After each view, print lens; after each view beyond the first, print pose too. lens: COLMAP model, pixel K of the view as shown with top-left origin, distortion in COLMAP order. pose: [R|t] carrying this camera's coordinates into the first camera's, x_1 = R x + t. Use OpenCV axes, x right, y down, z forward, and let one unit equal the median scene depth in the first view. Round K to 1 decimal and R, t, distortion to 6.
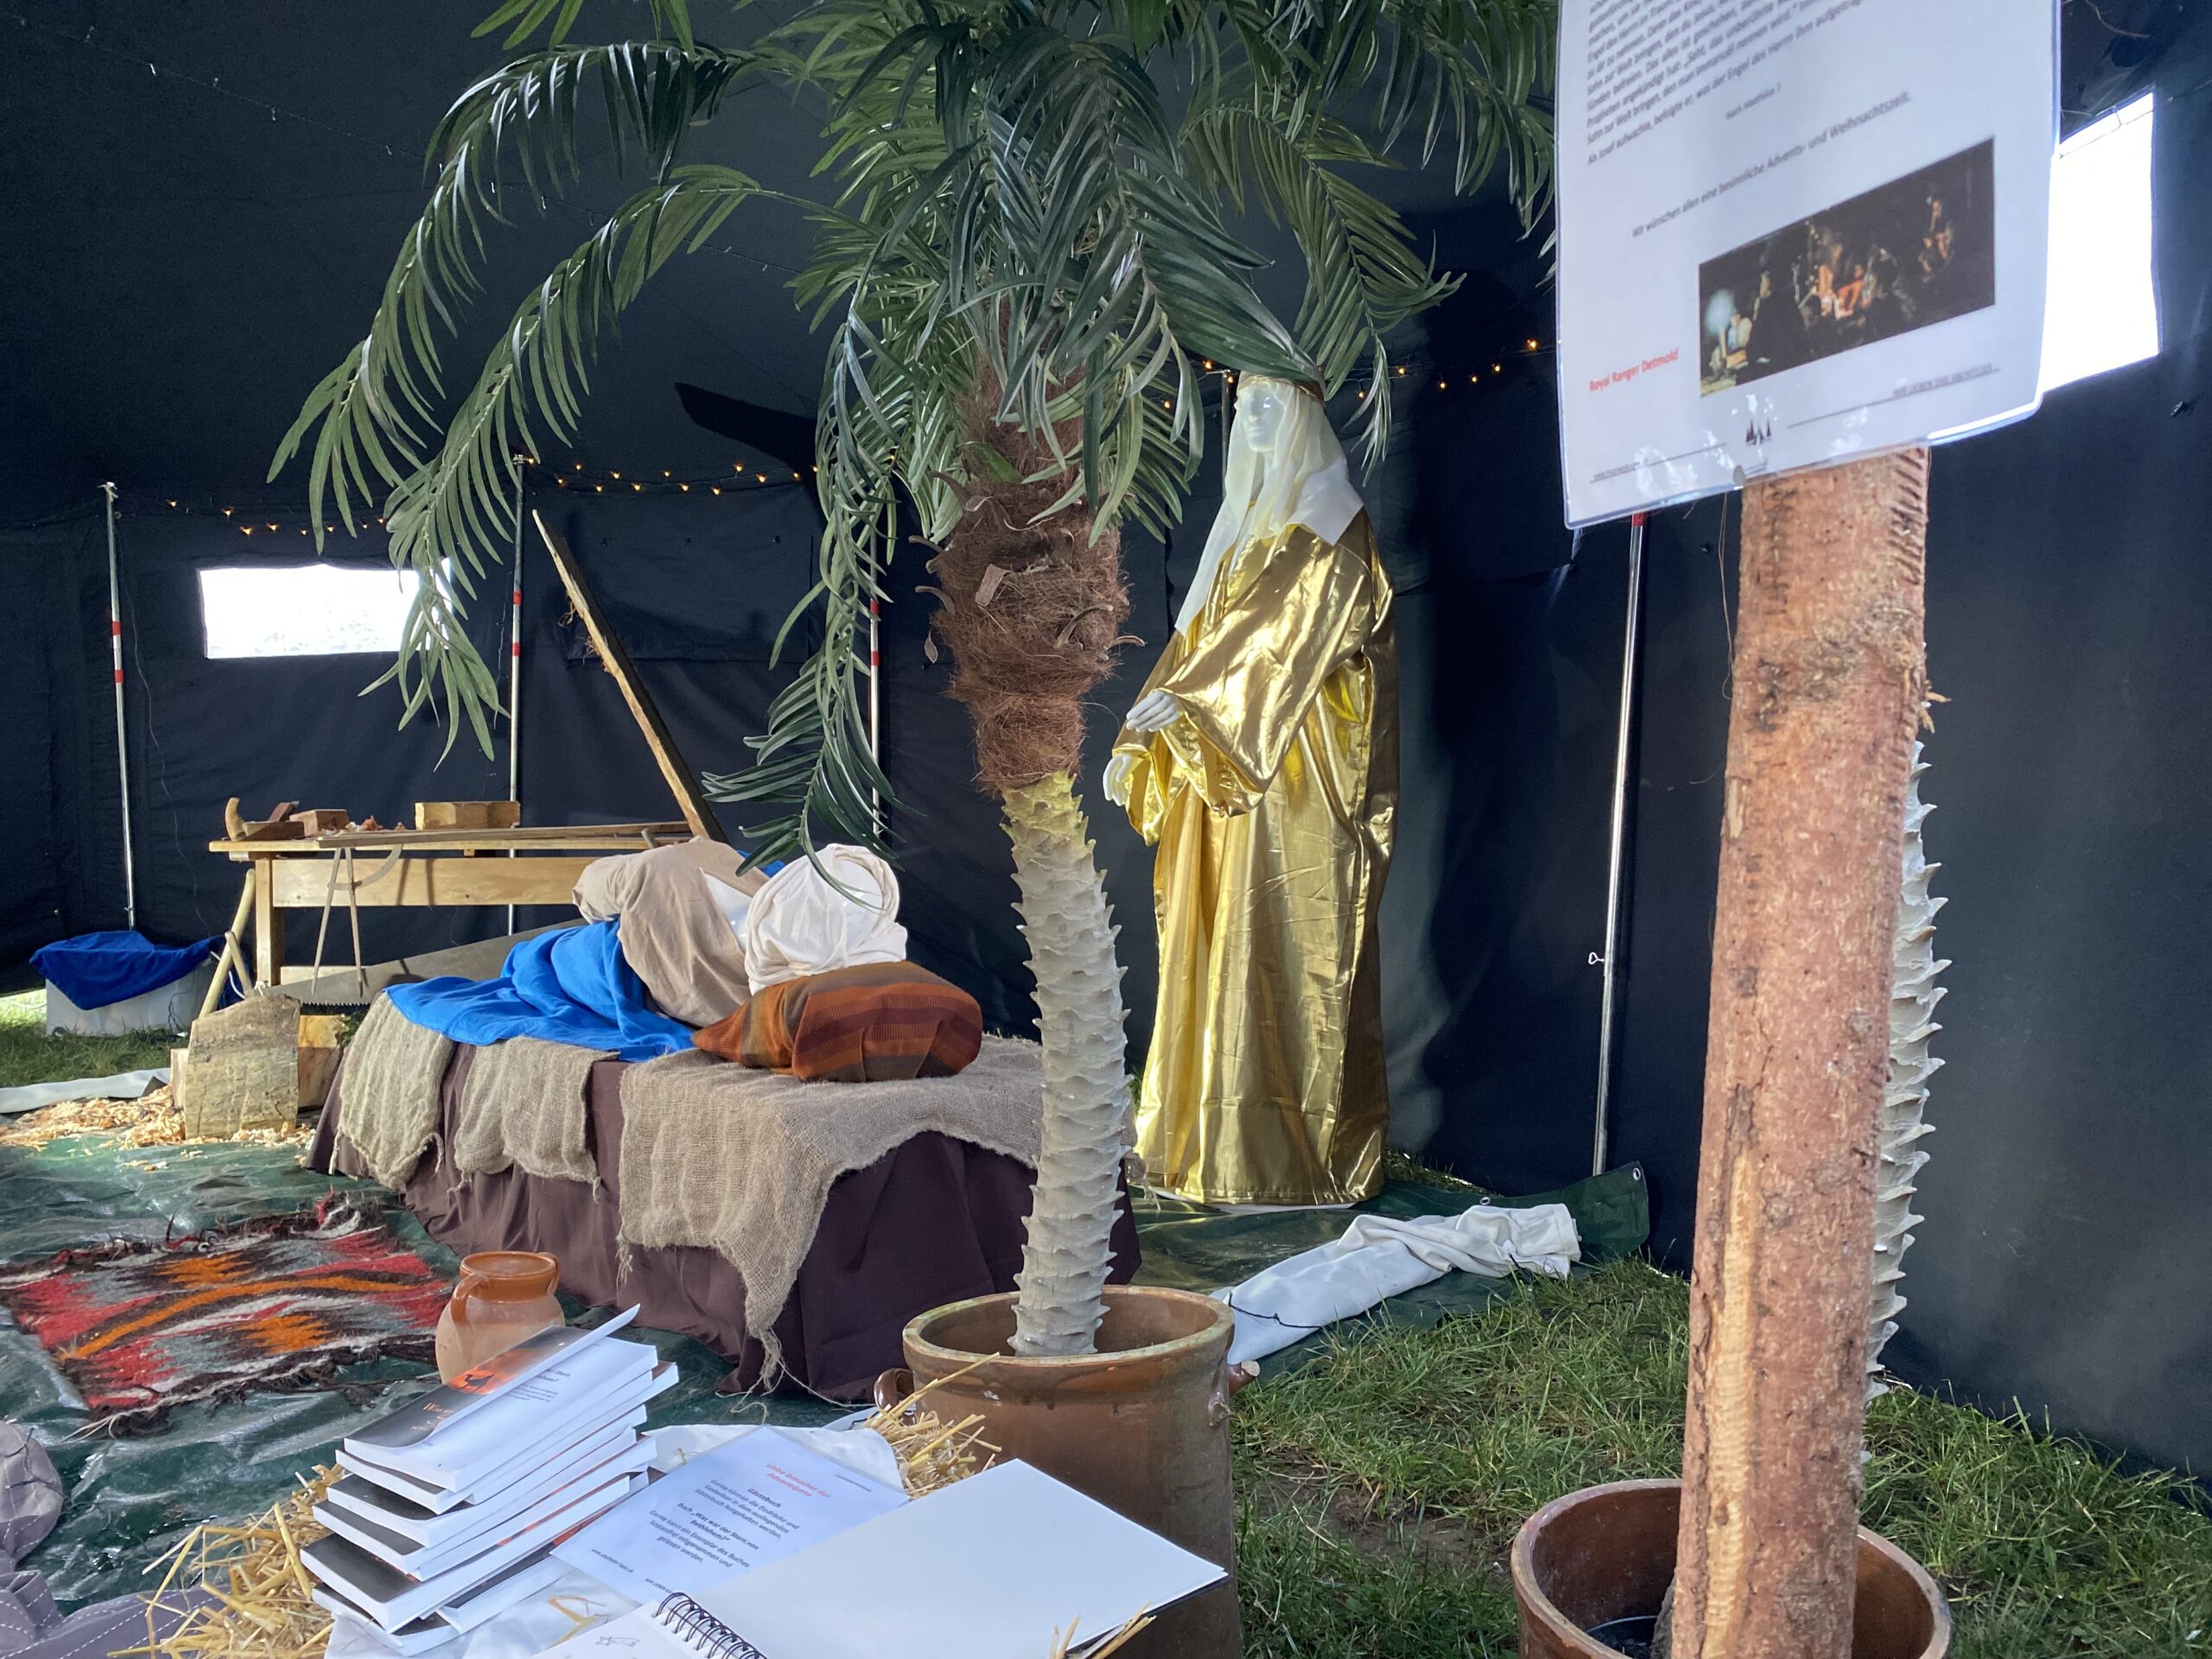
lens RADIAL K [[1713.1, 0, 1106.0], [0, 1713.1, 829.5], [0, 0, 1]] dist [0.111729, -0.207880]
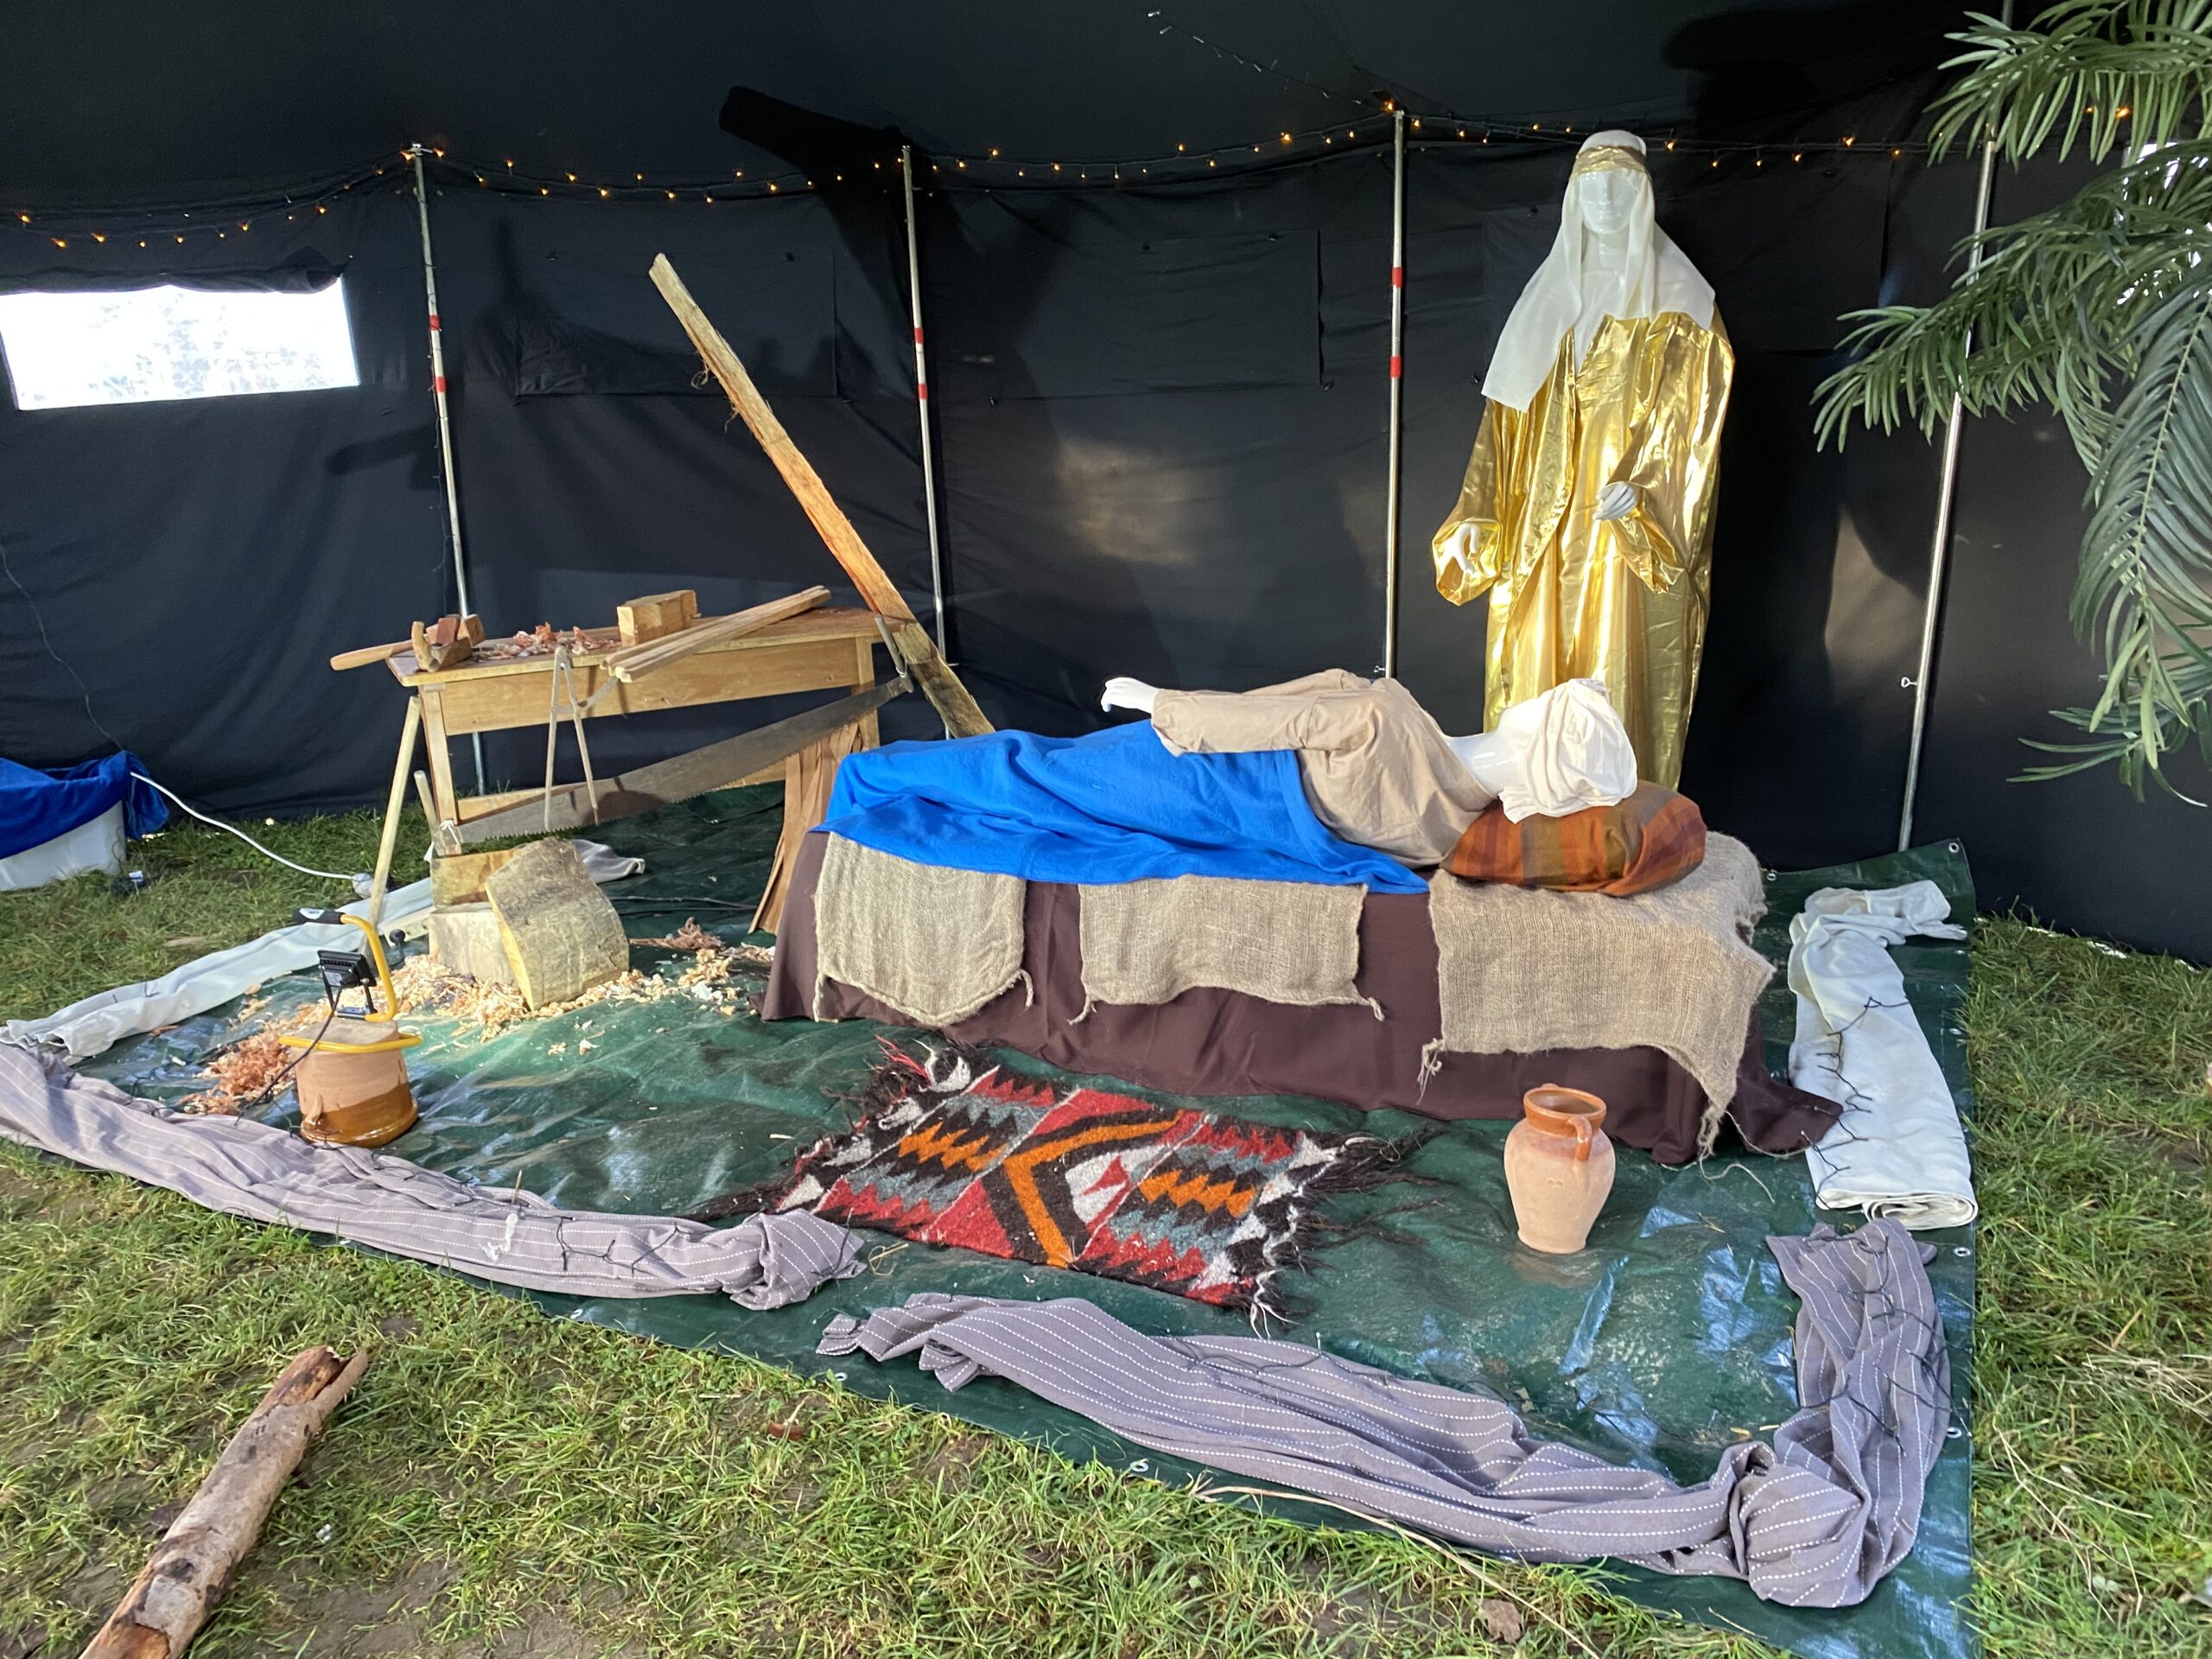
lens RADIAL K [[1689.5, 0, 1106.0], [0, 1689.5, 829.5], [0, 0, 1]] dist [0.106598, -0.230583]
pose [[0.912268, -0.141247, 0.384470, -0.733630], [0.046904, 0.968510, 0.244518, -0.151310], [-0.406900, -0.205032, 0.890165, 0.115432]]
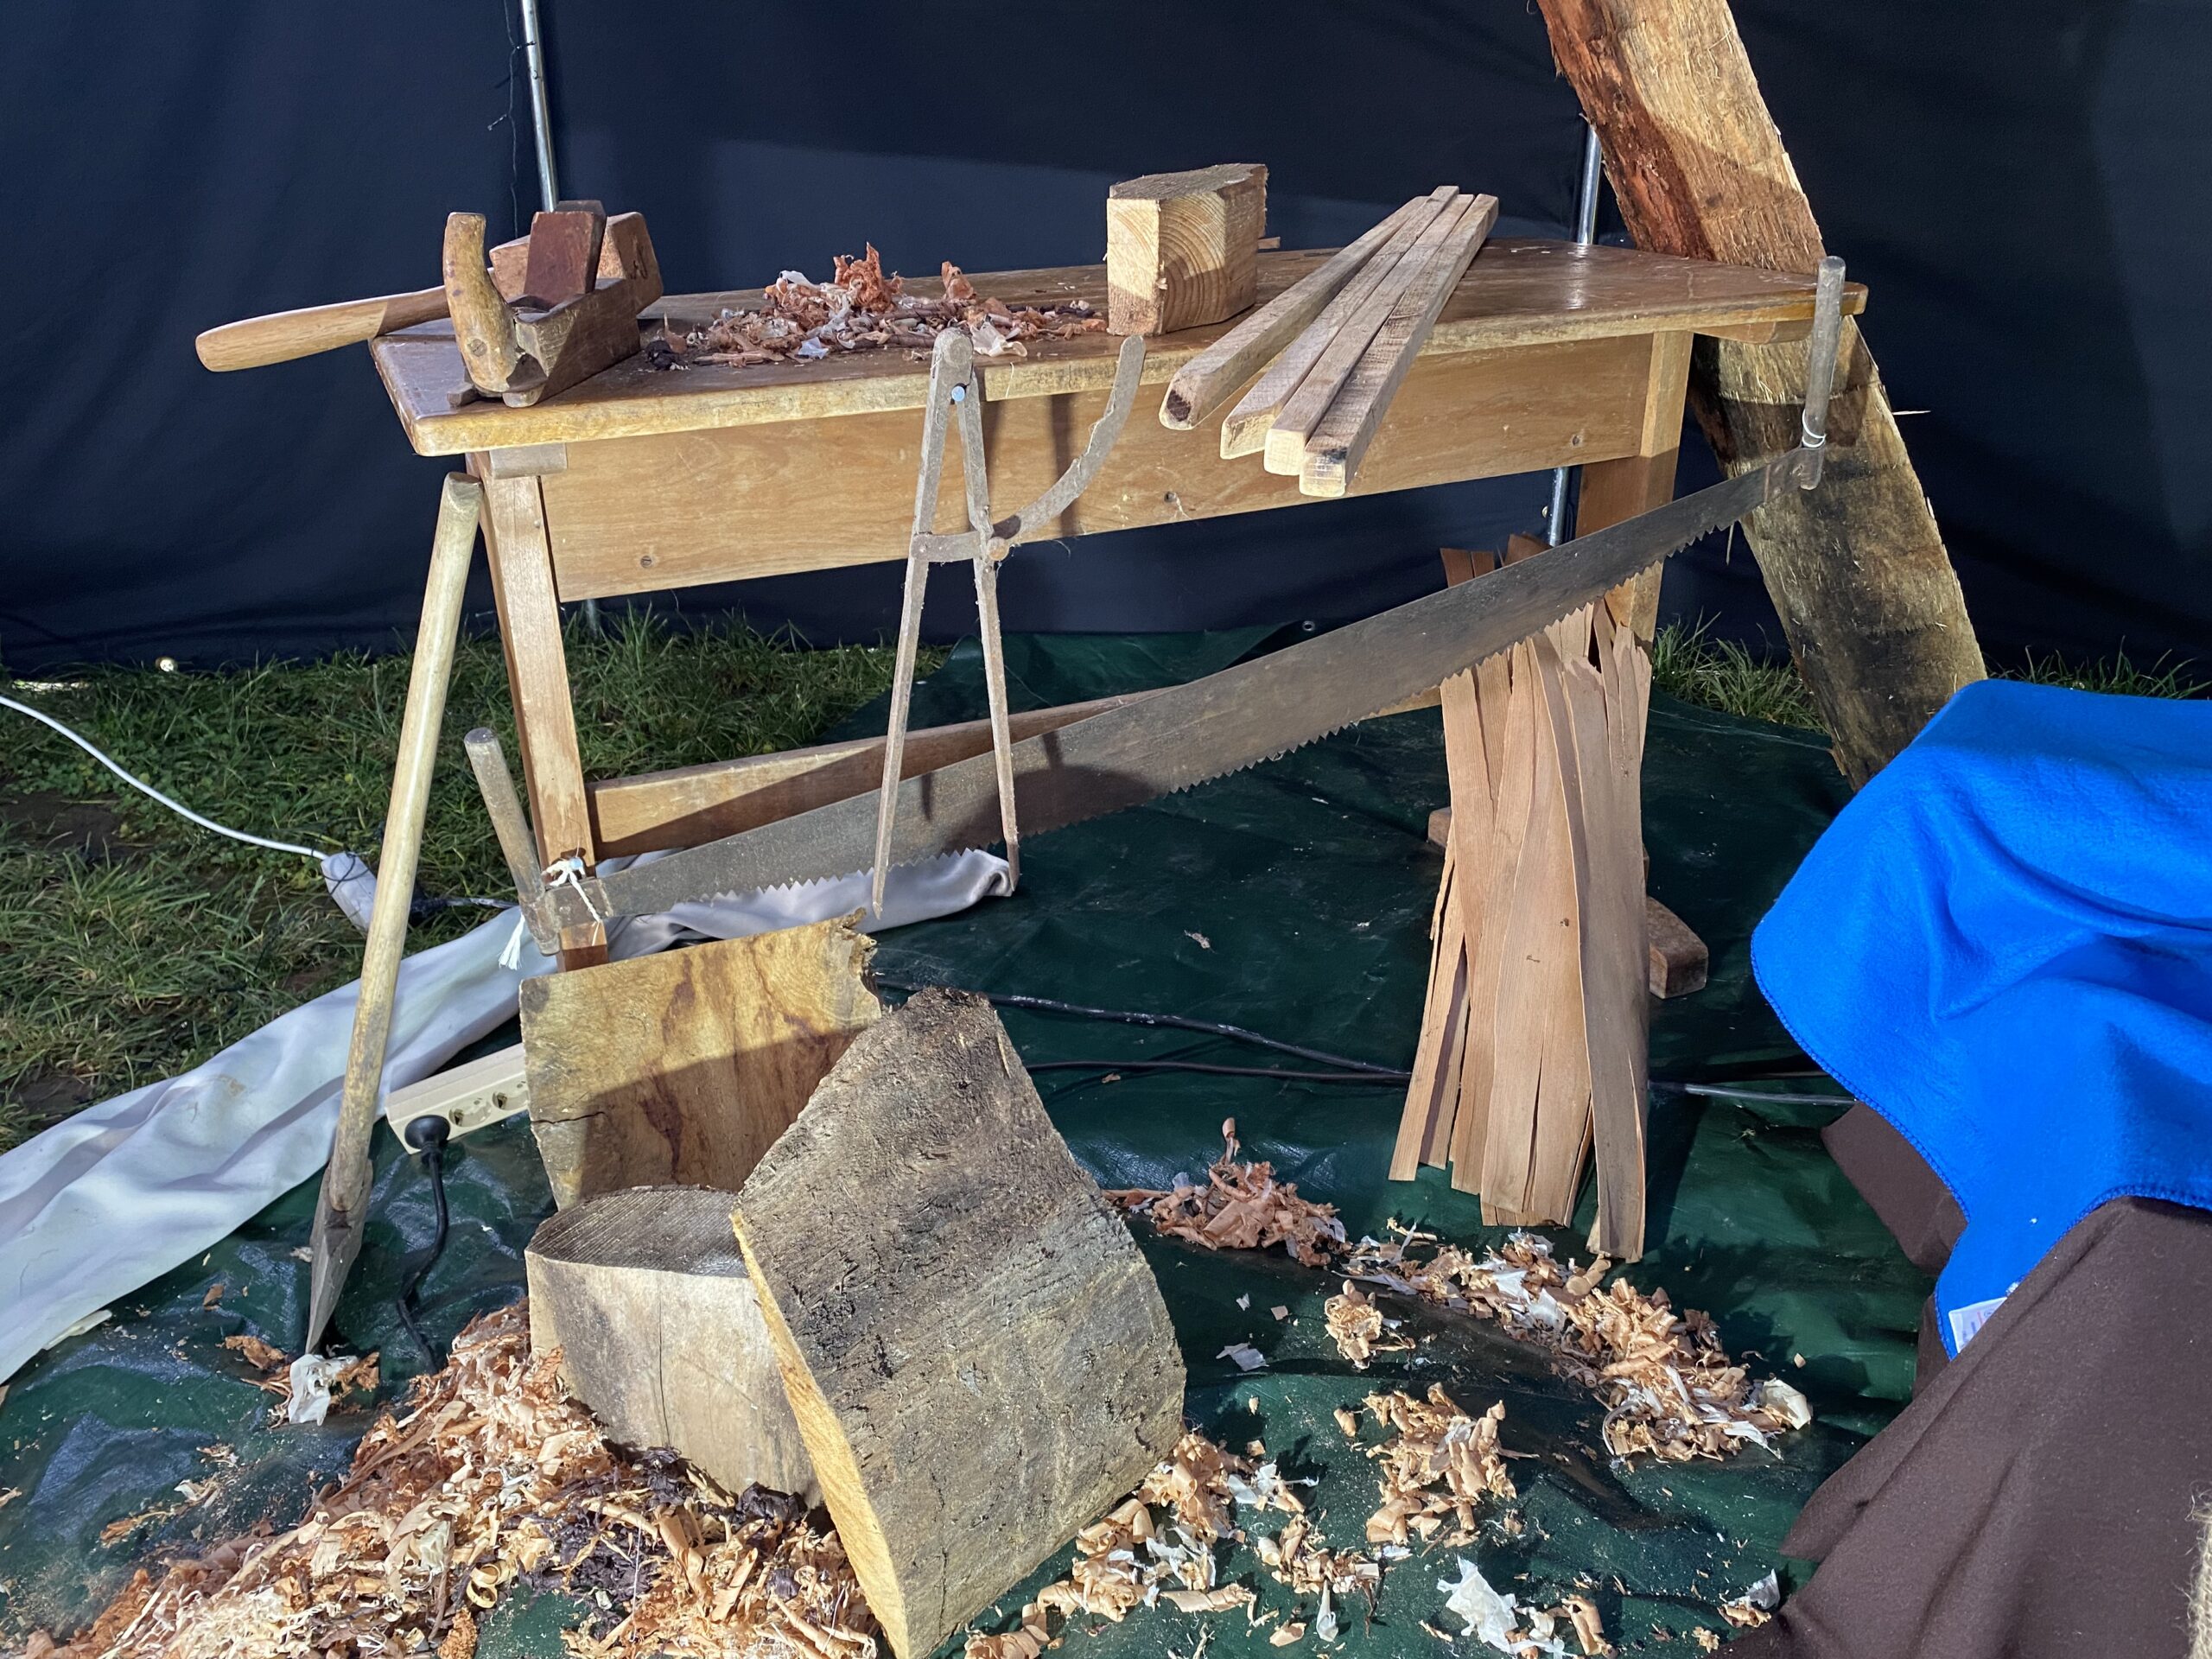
lens RADIAL K [[1635.1, 0, 1106.0], [0, 1635.1, 829.5], [0, 0, 1]] dist [0.049510, -0.080261]
pose [[0.922395, -0.167632, 0.347975, -0.708745], [0.007434, 0.908451, 0.417926, -0.046575], [-0.386176, -0.382906, 0.839197, 1.042443]]
